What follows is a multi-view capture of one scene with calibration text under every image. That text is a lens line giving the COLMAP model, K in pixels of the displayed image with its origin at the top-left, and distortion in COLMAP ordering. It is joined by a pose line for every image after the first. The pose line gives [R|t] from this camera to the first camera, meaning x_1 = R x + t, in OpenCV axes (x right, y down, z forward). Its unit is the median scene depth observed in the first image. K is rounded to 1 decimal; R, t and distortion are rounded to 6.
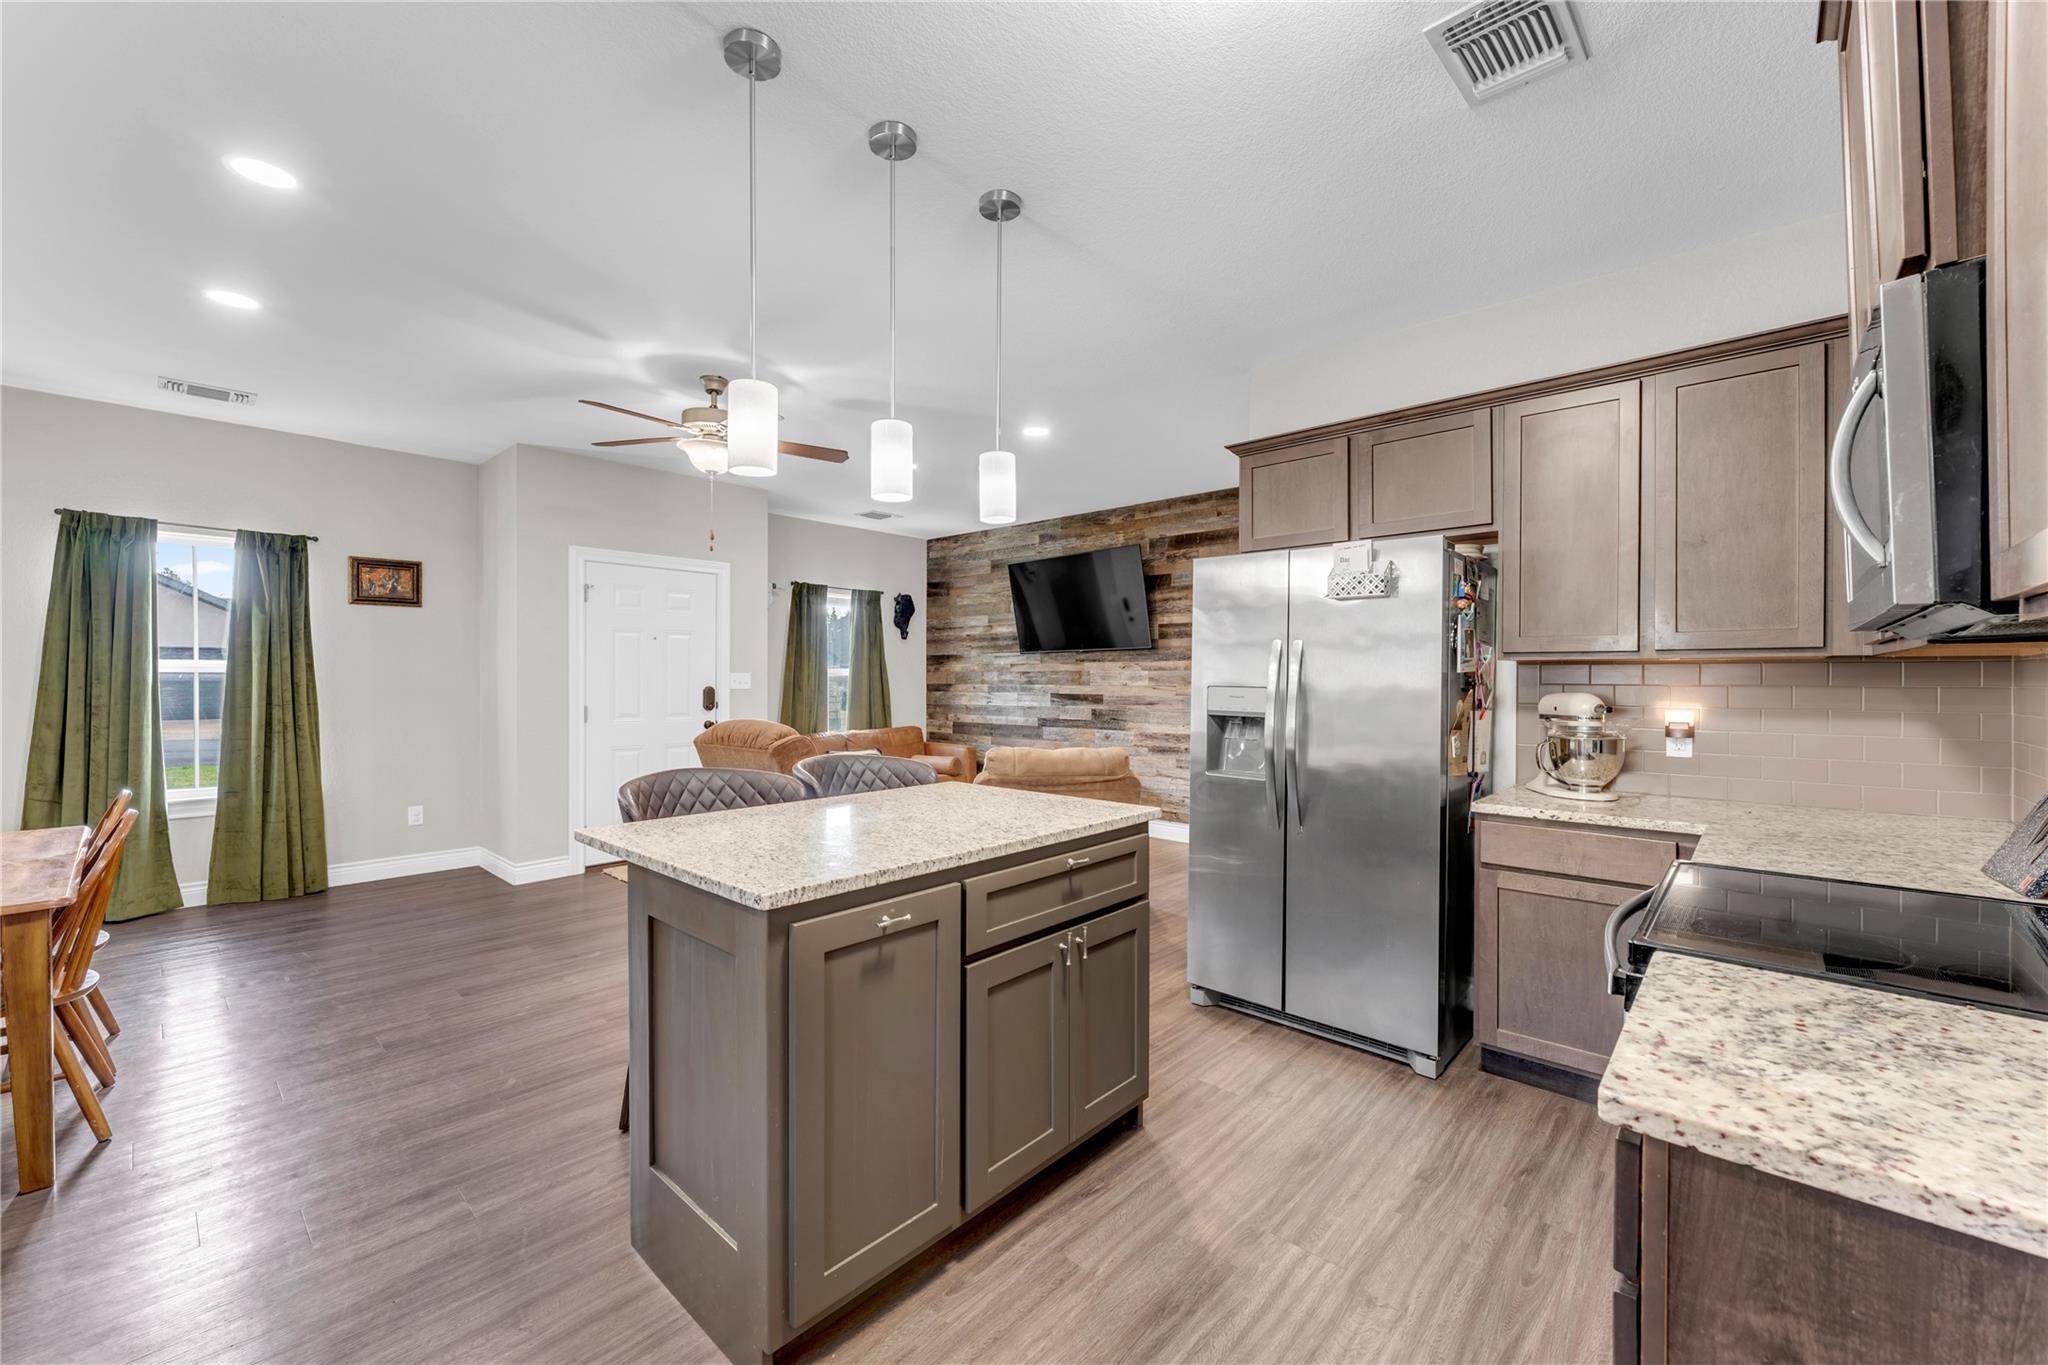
lens RADIAL K [[807.6, 0, 1024.4], [0, 807.6, 680.5], [0, 0, 1]] dist [-0.003027, 0.000891]
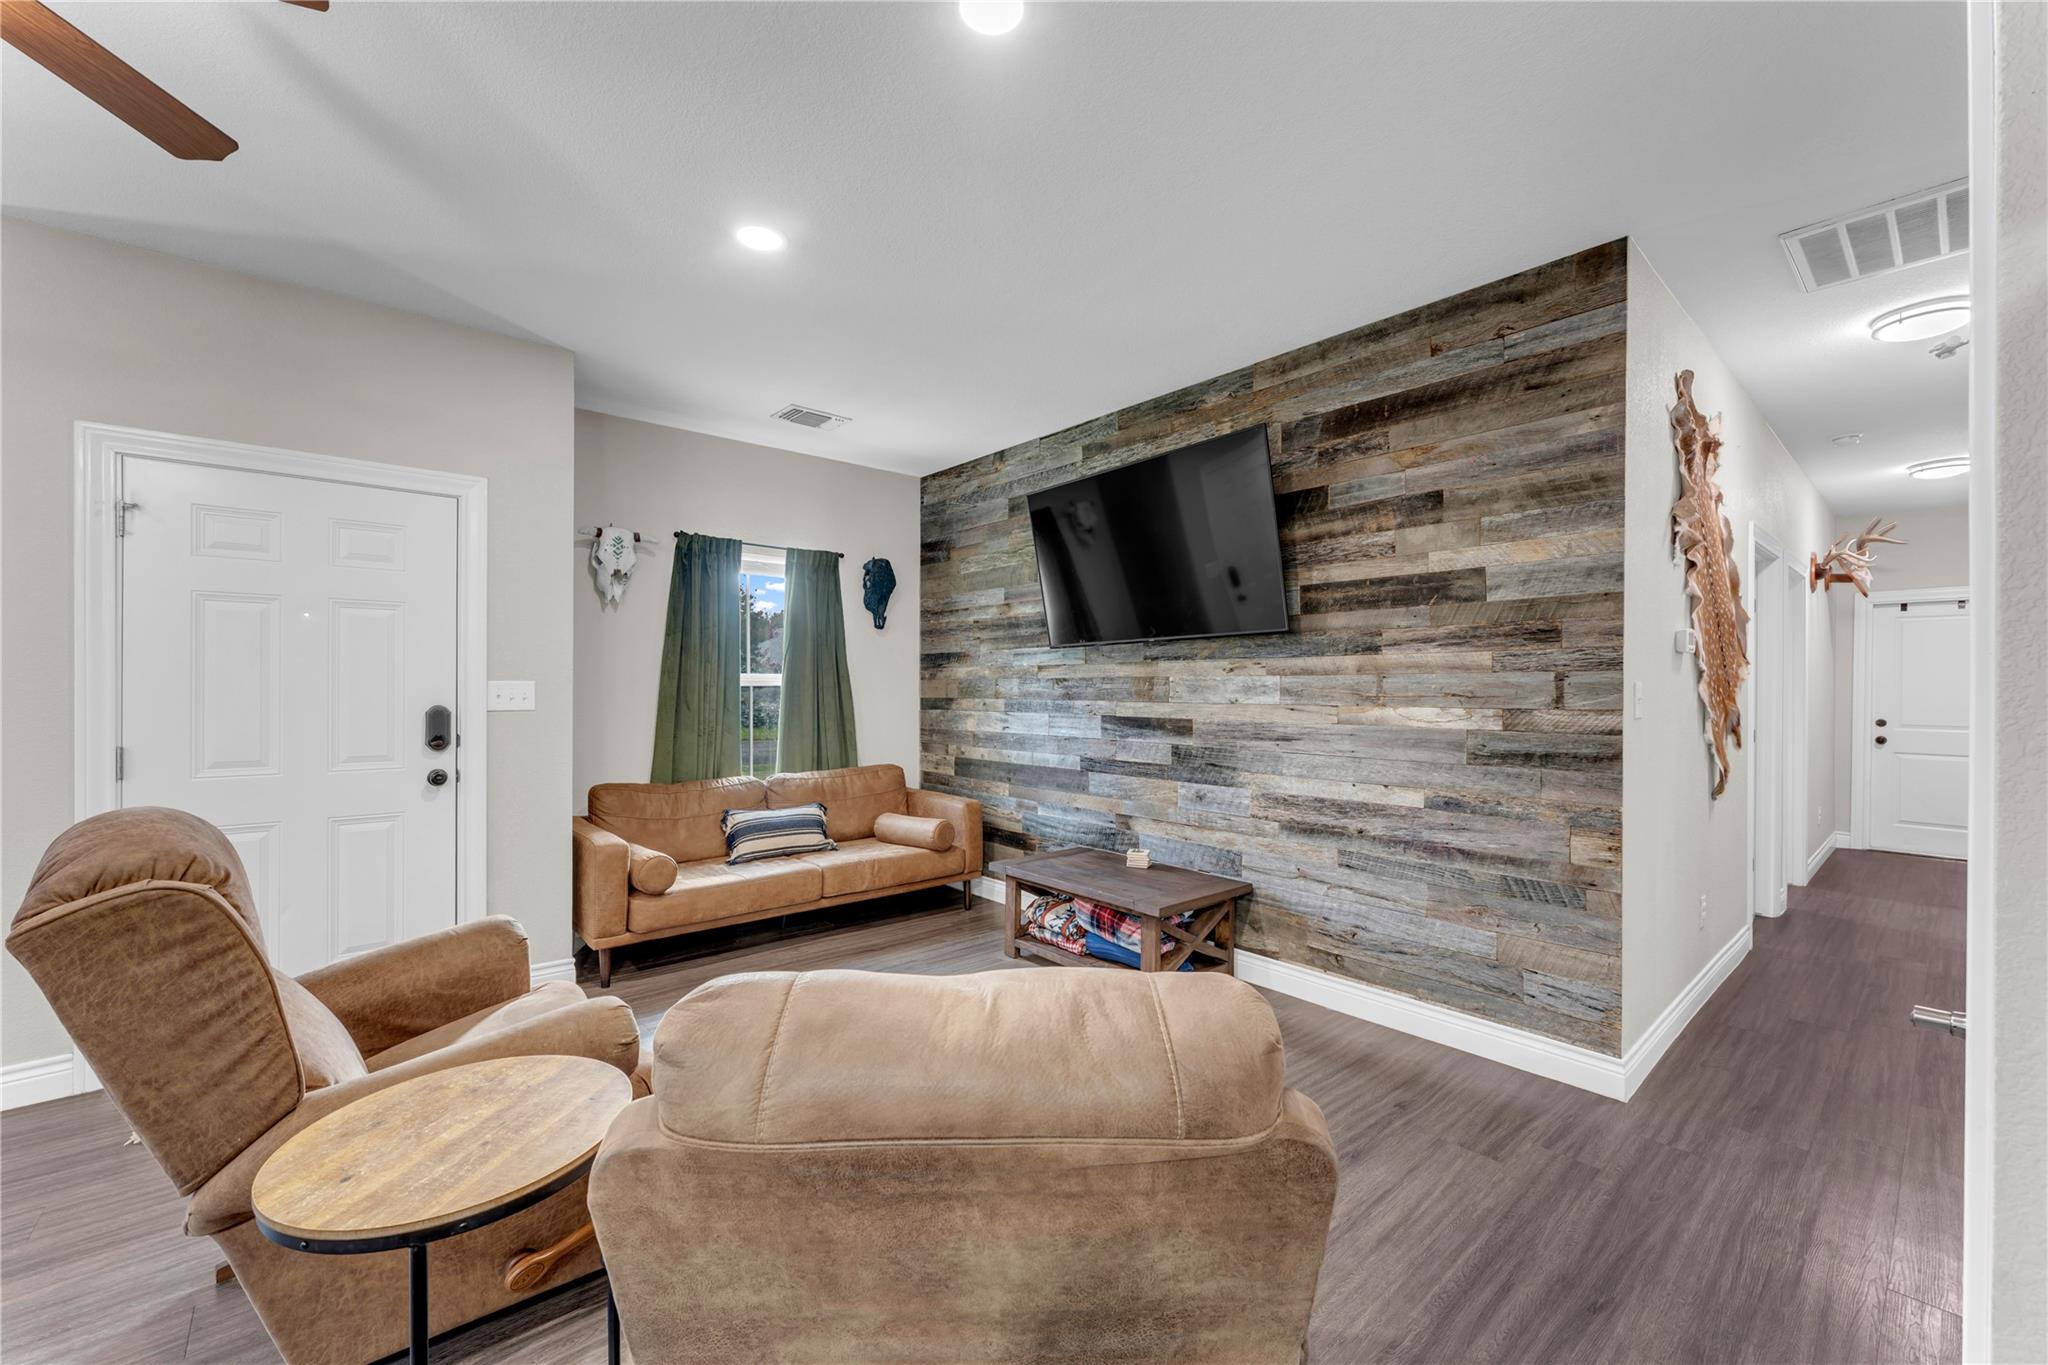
lens RADIAL K [[807.6, 0, 1017.2], [0, 807.6, 688.9], [0, 0, 1]] dist [-0.003027, 0.000891]
pose [[0.992015, -0.000164, -0.126123, 0.047874], [0.000087, 1.000000, -0.000619, -0.003071], [0.126124, 0.000603, 0.992014, 0.436555]]
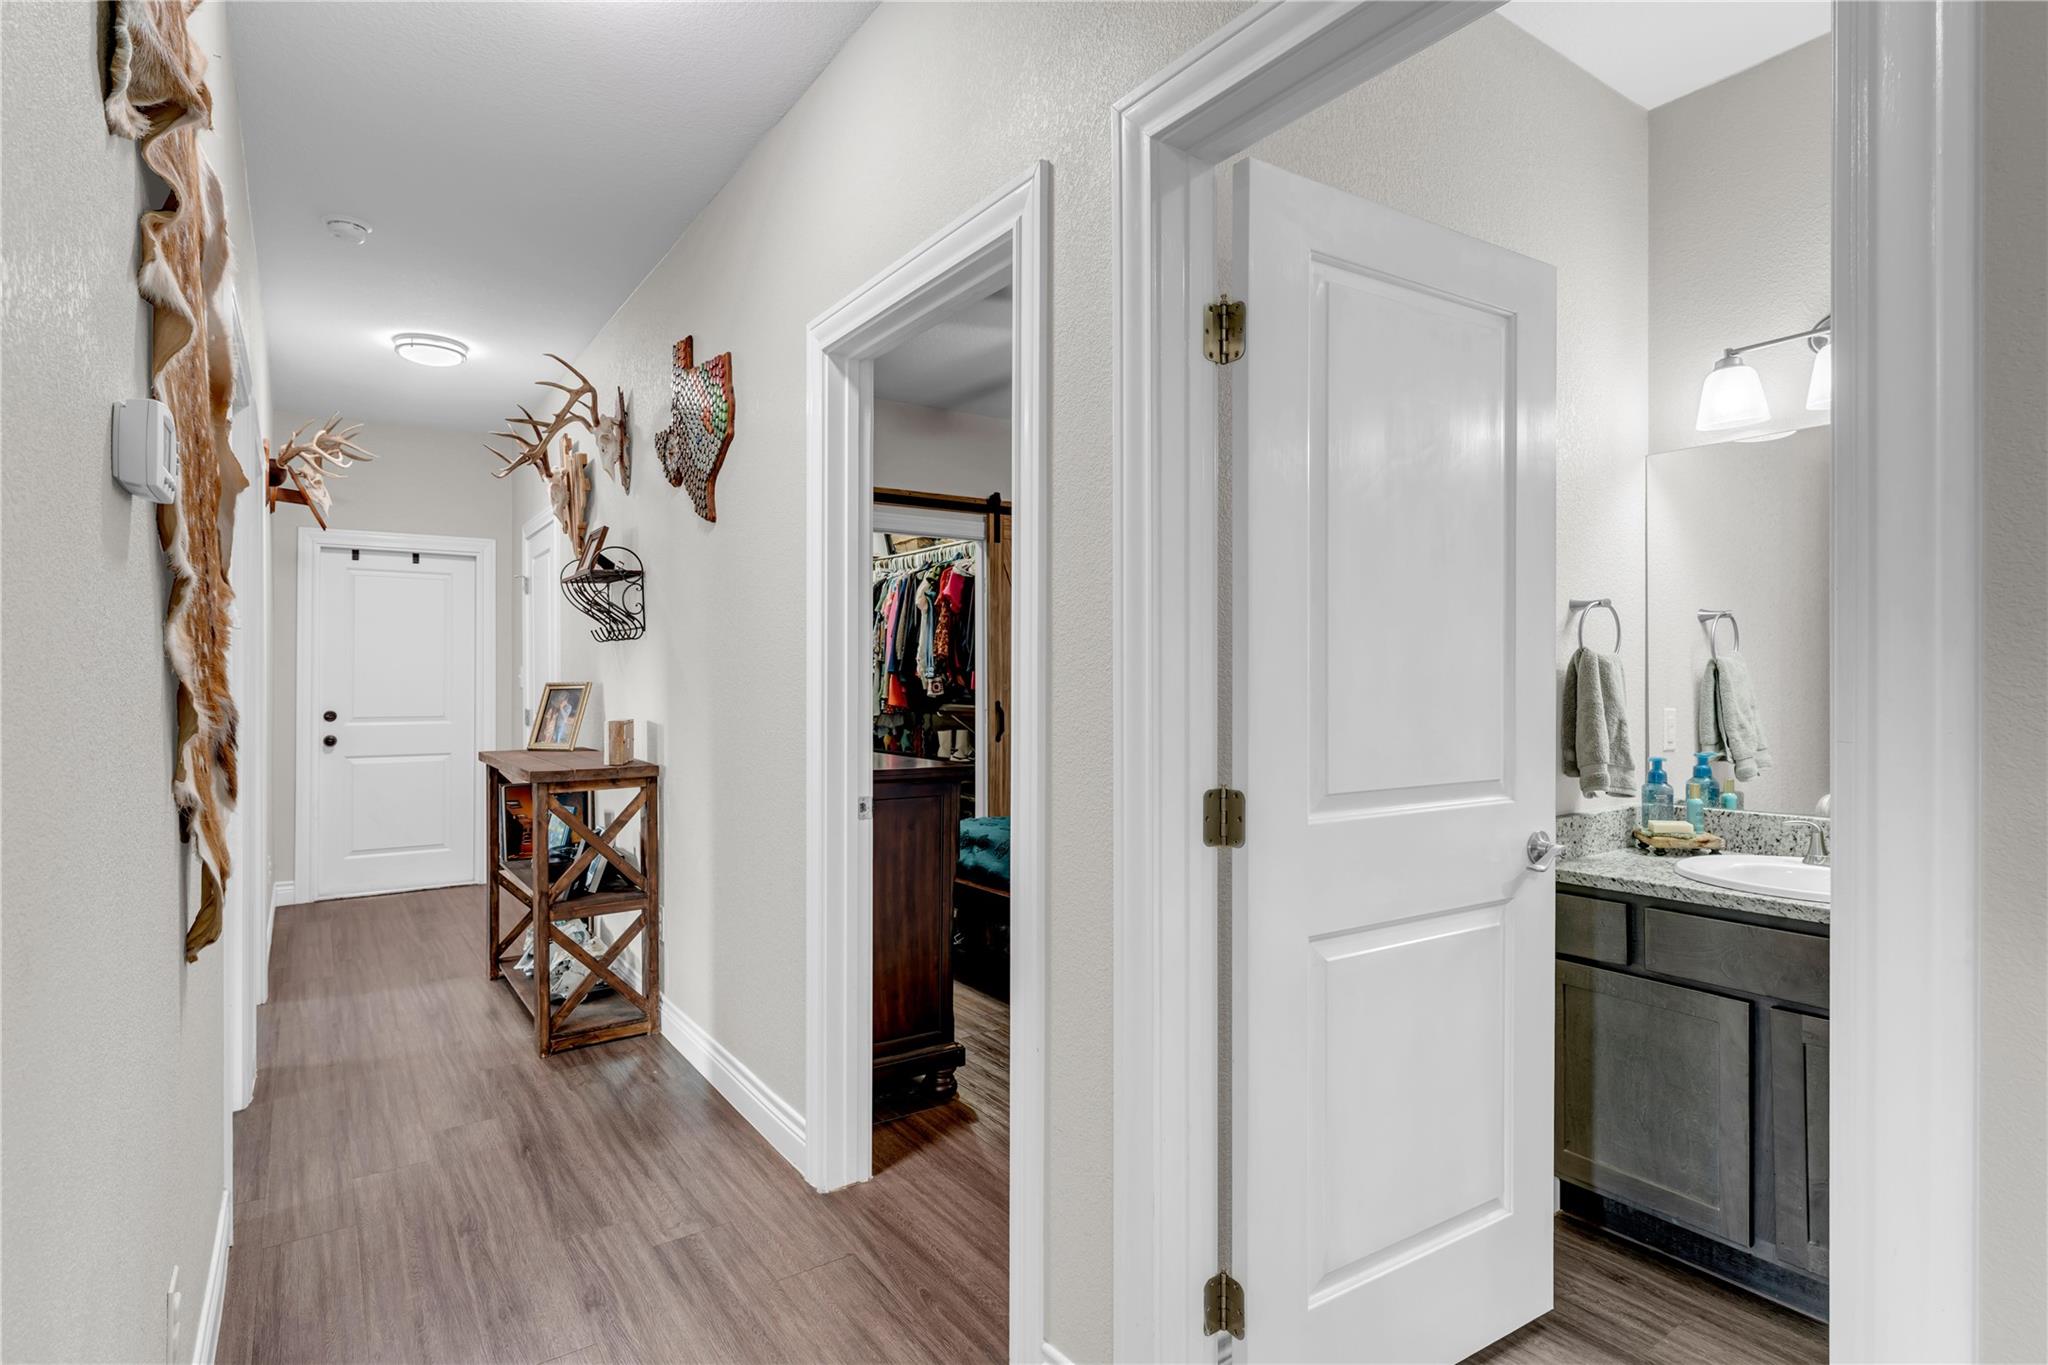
lens RADIAL K [[1095.5, 0, 1081.0], [0, 1095.5, 676.9], [0, 0, 1]] dist [-0.001669, 0.000516]
pose [[0.216803, -0.004779, 0.976204, 0.194103], [0.004738, 0.999981, 0.003843, 0.003540], [-0.976204, 0.003792, 0.216822, 0.712952]]
